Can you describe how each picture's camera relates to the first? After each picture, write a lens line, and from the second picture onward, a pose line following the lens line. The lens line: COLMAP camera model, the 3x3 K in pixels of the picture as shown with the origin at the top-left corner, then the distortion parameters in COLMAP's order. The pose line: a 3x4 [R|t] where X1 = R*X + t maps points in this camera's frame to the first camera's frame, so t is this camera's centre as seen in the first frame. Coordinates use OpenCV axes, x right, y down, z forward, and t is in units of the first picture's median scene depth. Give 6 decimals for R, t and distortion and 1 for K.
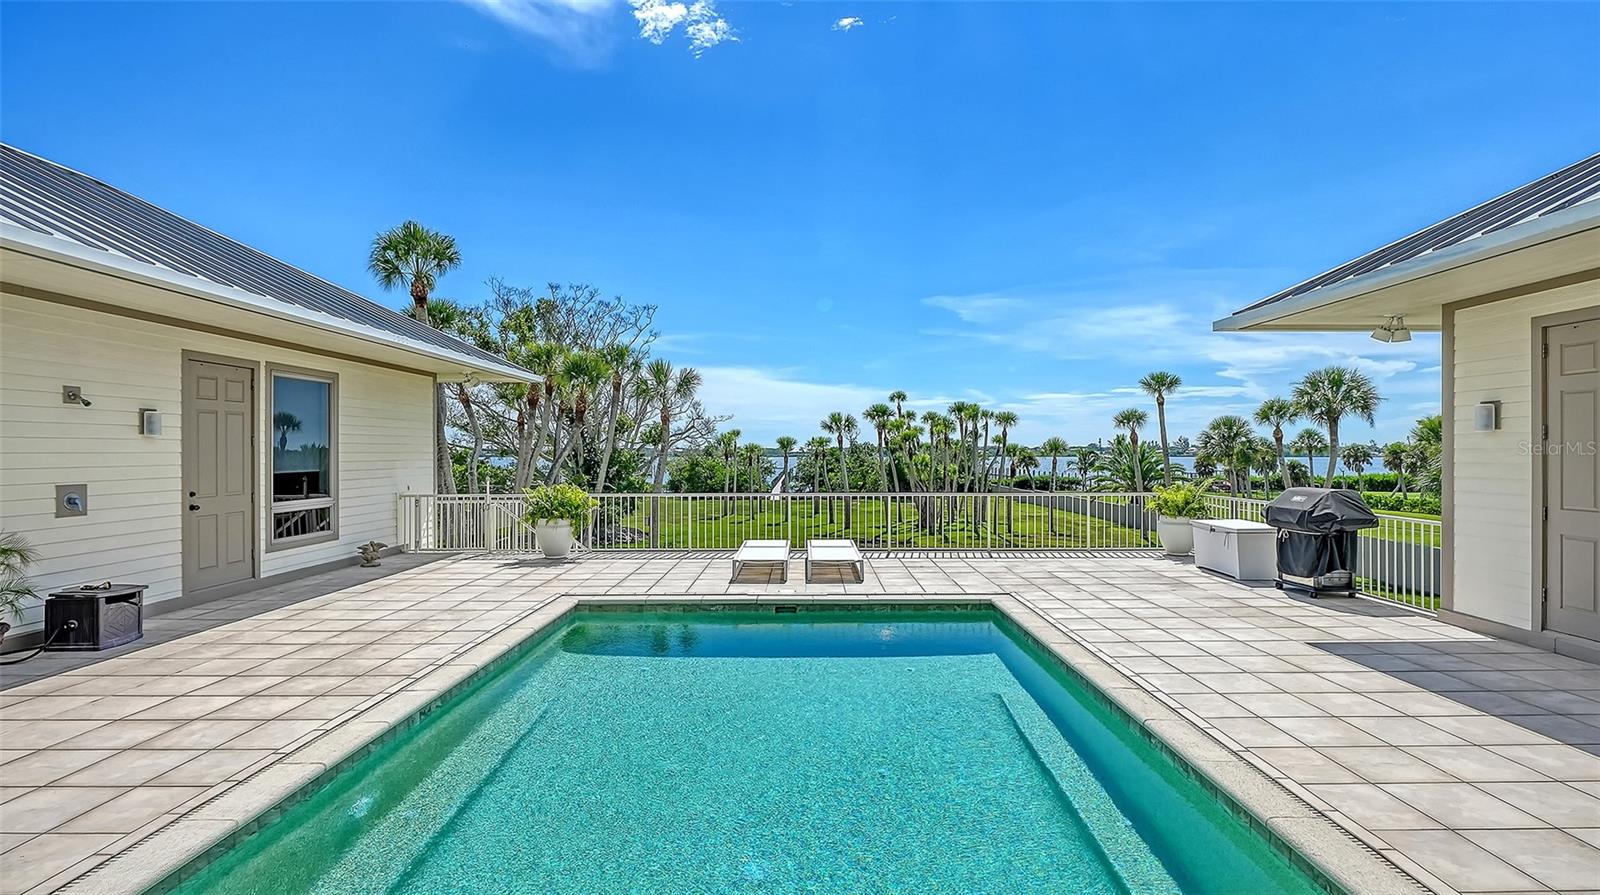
lens RADIAL K [[756.8, 0, 811.0], [0, 756.8, 436.3], [0, 0, 1]] dist [-0.002934, -0.000344]
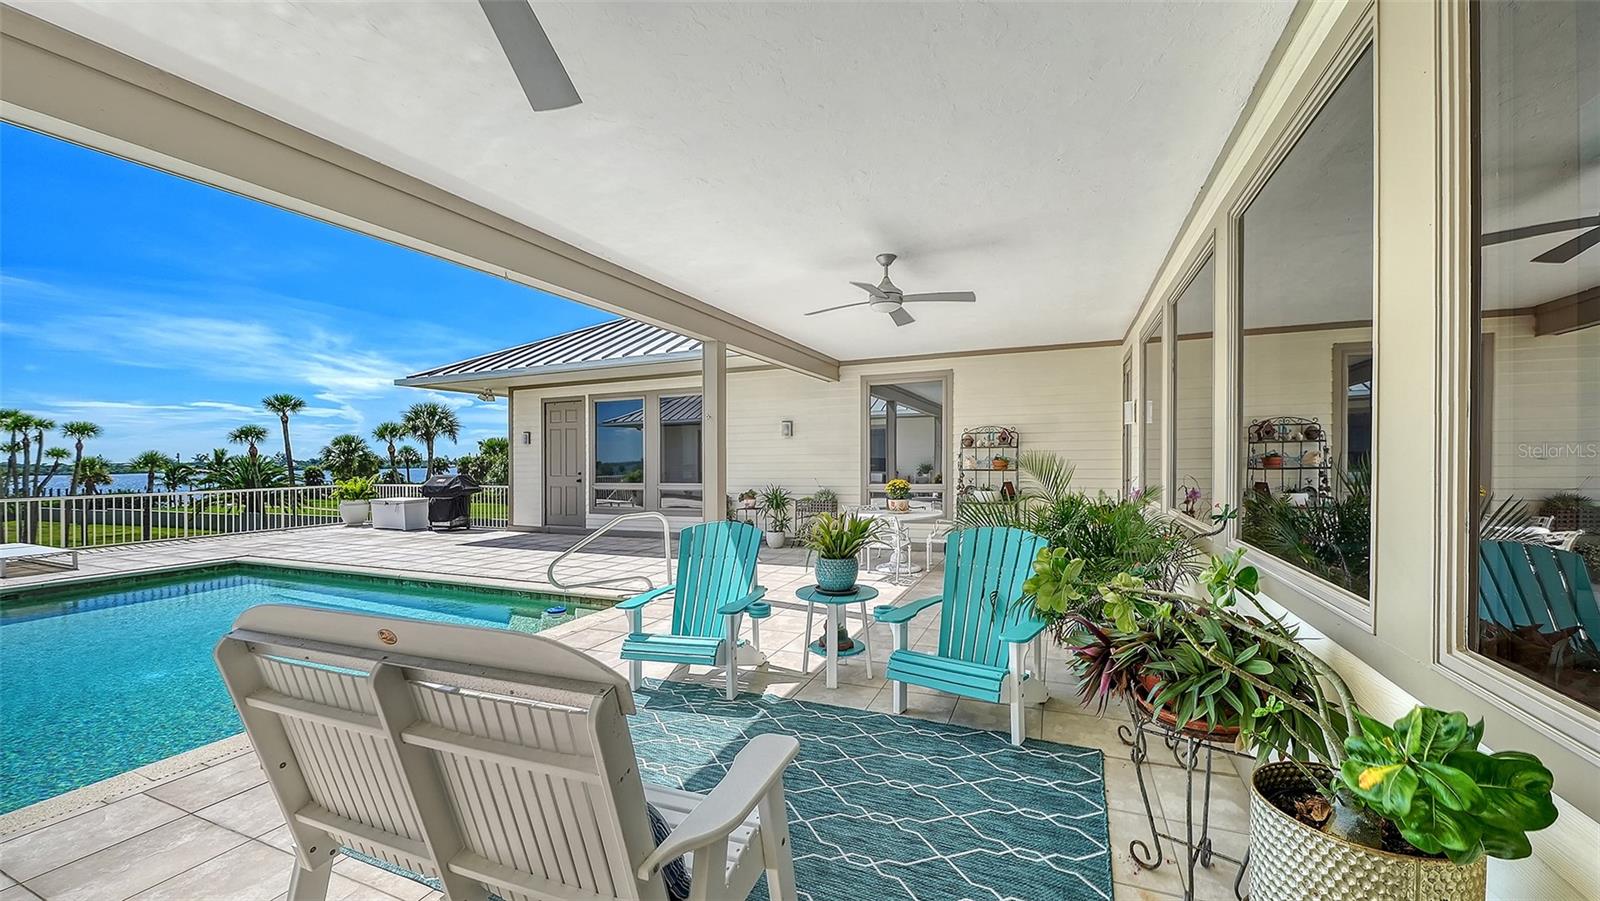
lens RADIAL K [[598.9, 0, 809.5], [0, 598.9, 460.3], [0, 0, 1]] dist [-0.009953, 0.000063]
pose [[0.374495, -0.007855, 0.927196, -0.076176], [-0.004033, 0.999941, 0.010101, 0.003104], [-0.927220, -0.007522, 0.374441, -0.078711]]
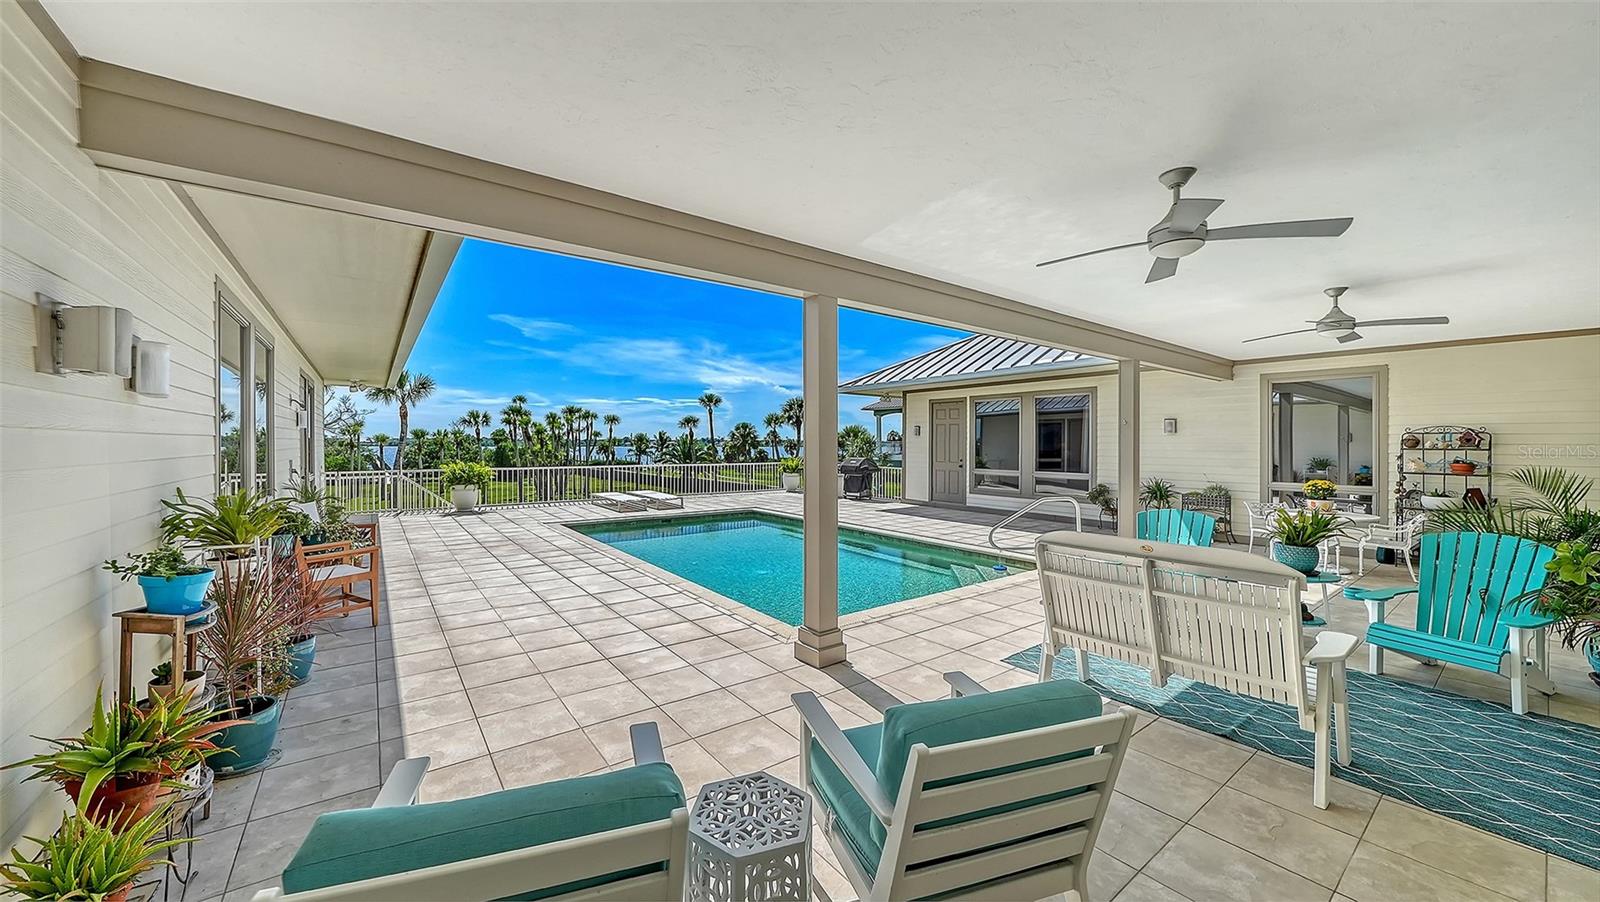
lens RADIAL K [[569.8, 0, 789.5], [0, 569.8, 431.1], [0, 0, 1]] dist [-0.006496, -0.000554]
pose [[0.798313, 0.017462, 0.601989, -0.134420], [-0.017395, 0.999831, -0.005935, -0.000719], [-0.601991, -0.005734, 0.798482, -0.076340]]
